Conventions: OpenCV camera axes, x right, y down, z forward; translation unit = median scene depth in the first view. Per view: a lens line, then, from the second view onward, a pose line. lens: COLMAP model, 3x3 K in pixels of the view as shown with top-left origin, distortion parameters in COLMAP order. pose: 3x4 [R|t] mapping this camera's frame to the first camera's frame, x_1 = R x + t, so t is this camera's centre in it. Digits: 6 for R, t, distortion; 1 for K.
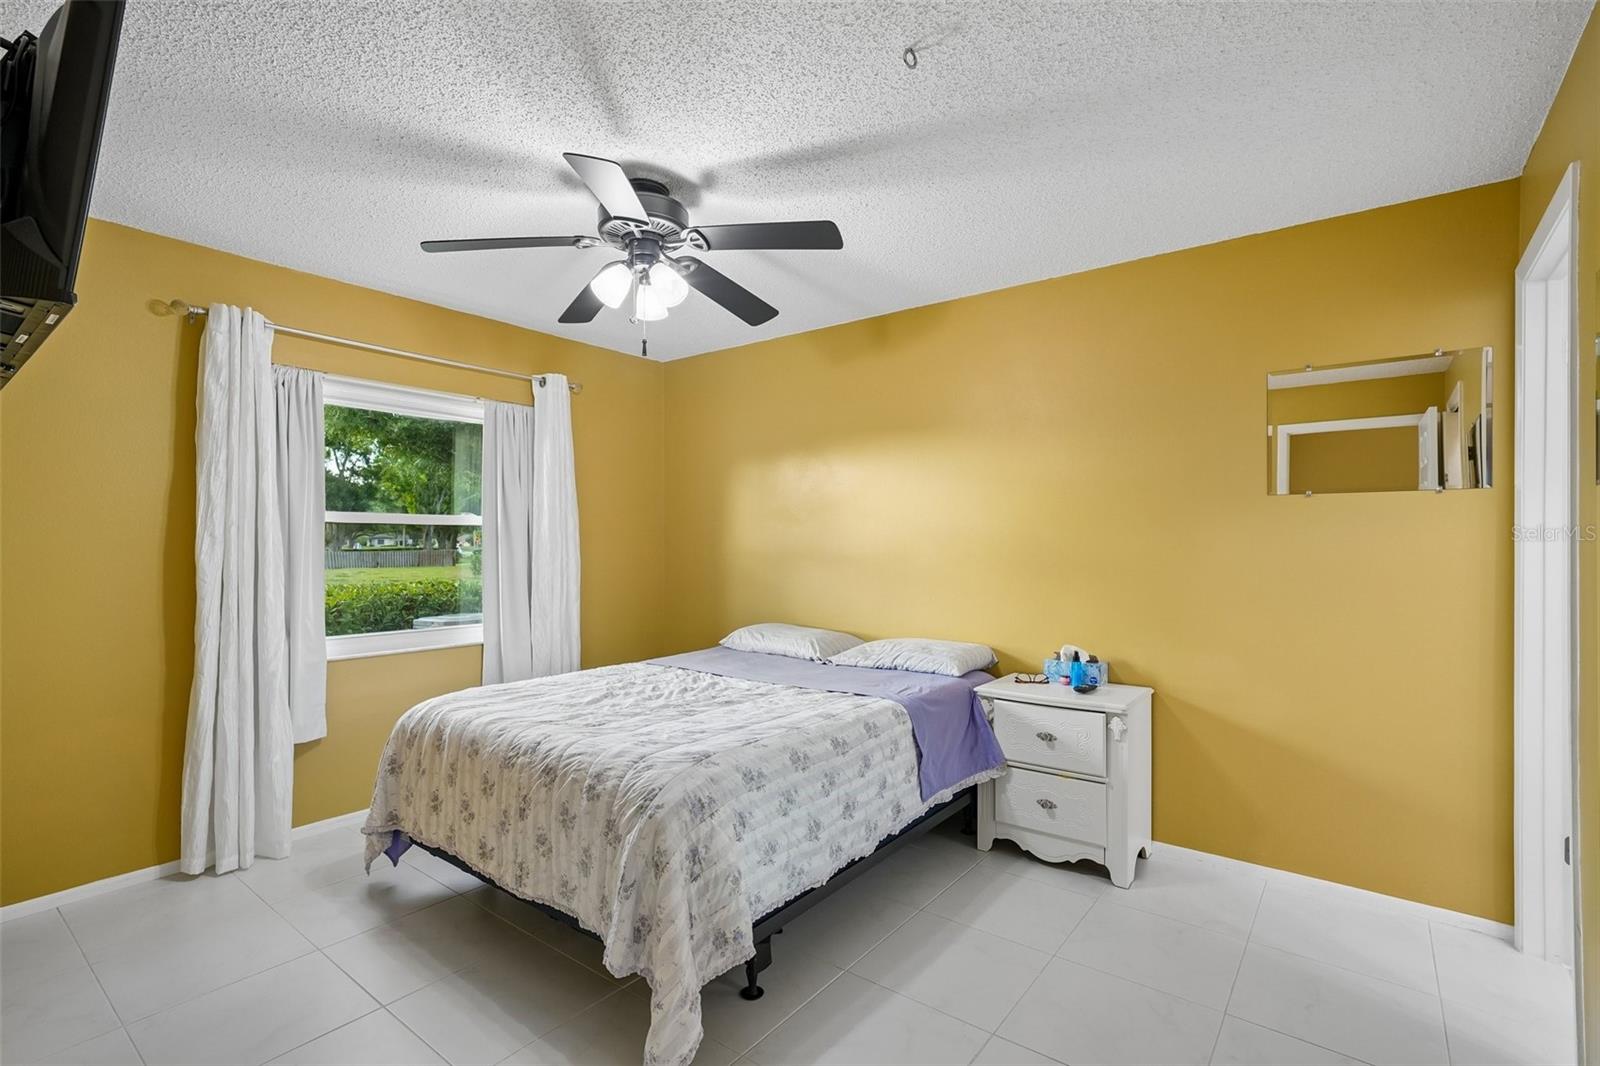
lens RADIAL K [[738.3, 0, 794.0], [0, 738.3, 535.4], [0, 0, 1]] dist [0.000066, 0.000004]
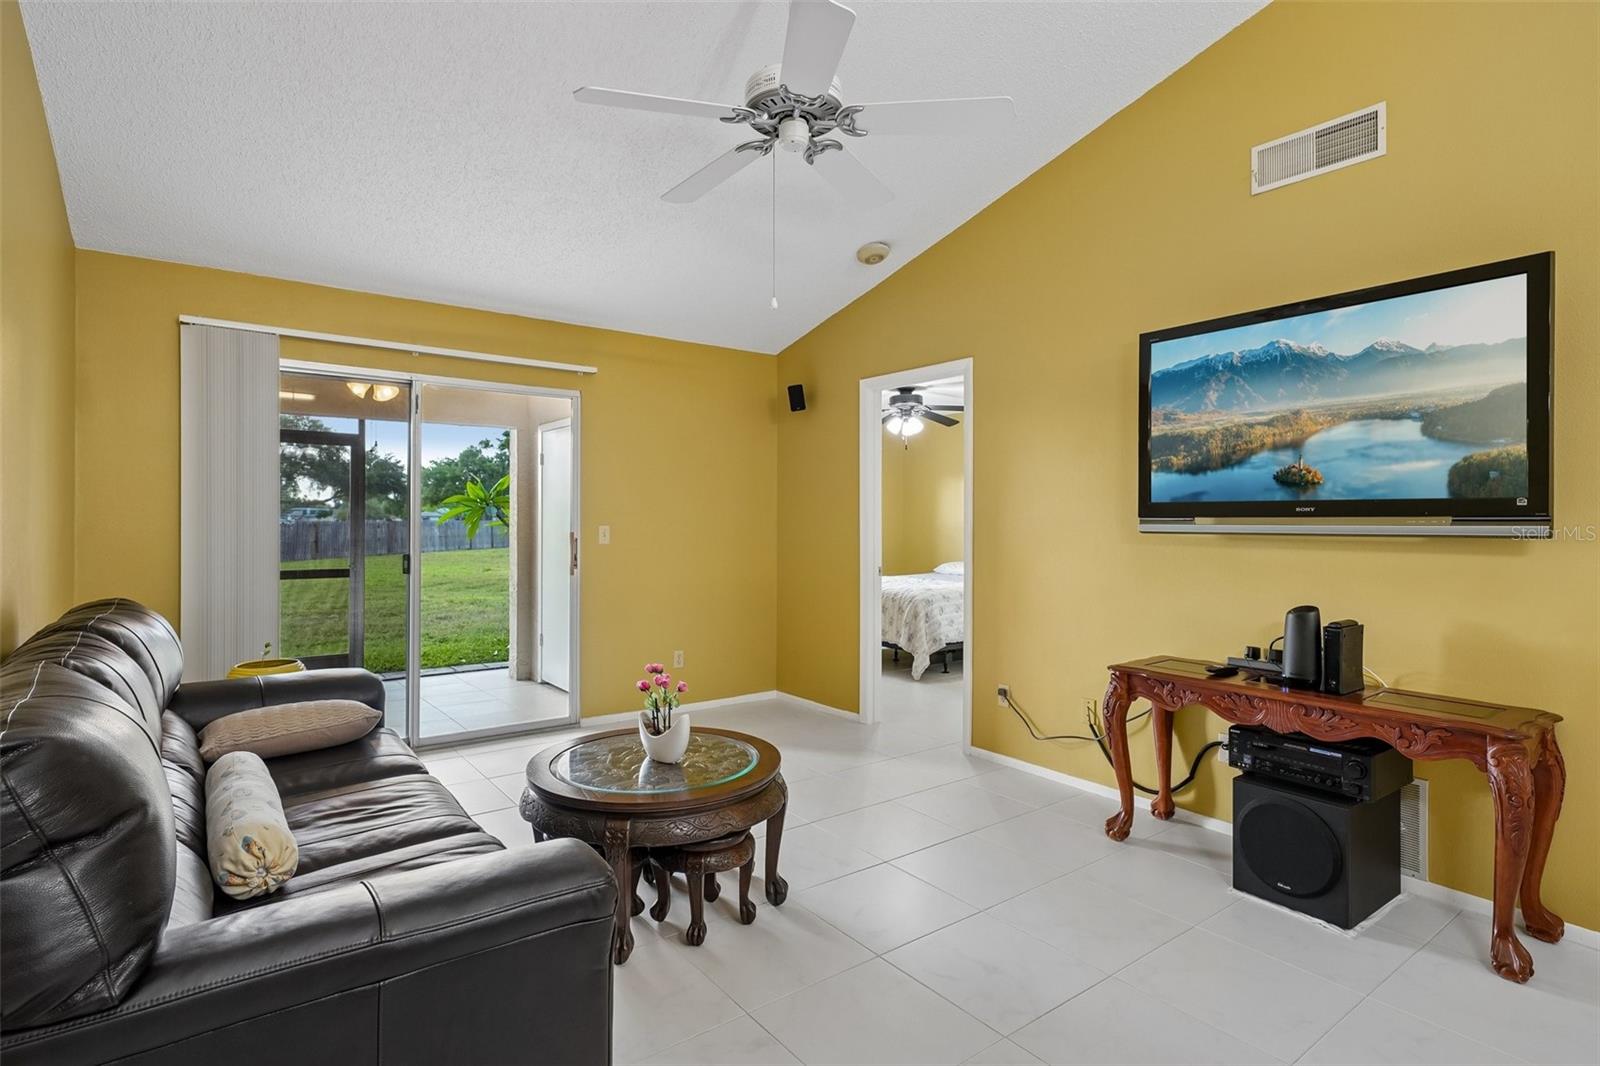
lens RADIAL K [[835.0, 0, 808.0], [0, 835.0, 521.6], [0, 0, 1]] dist [-0.003012, -0.000638]
pose [[0.968562, -0.000135, -0.248773, 0.259609], [0.000176, 1.000000, 0.000141, 0.018356], [0.248773, -0.000180, 0.968562, -2.558065]]
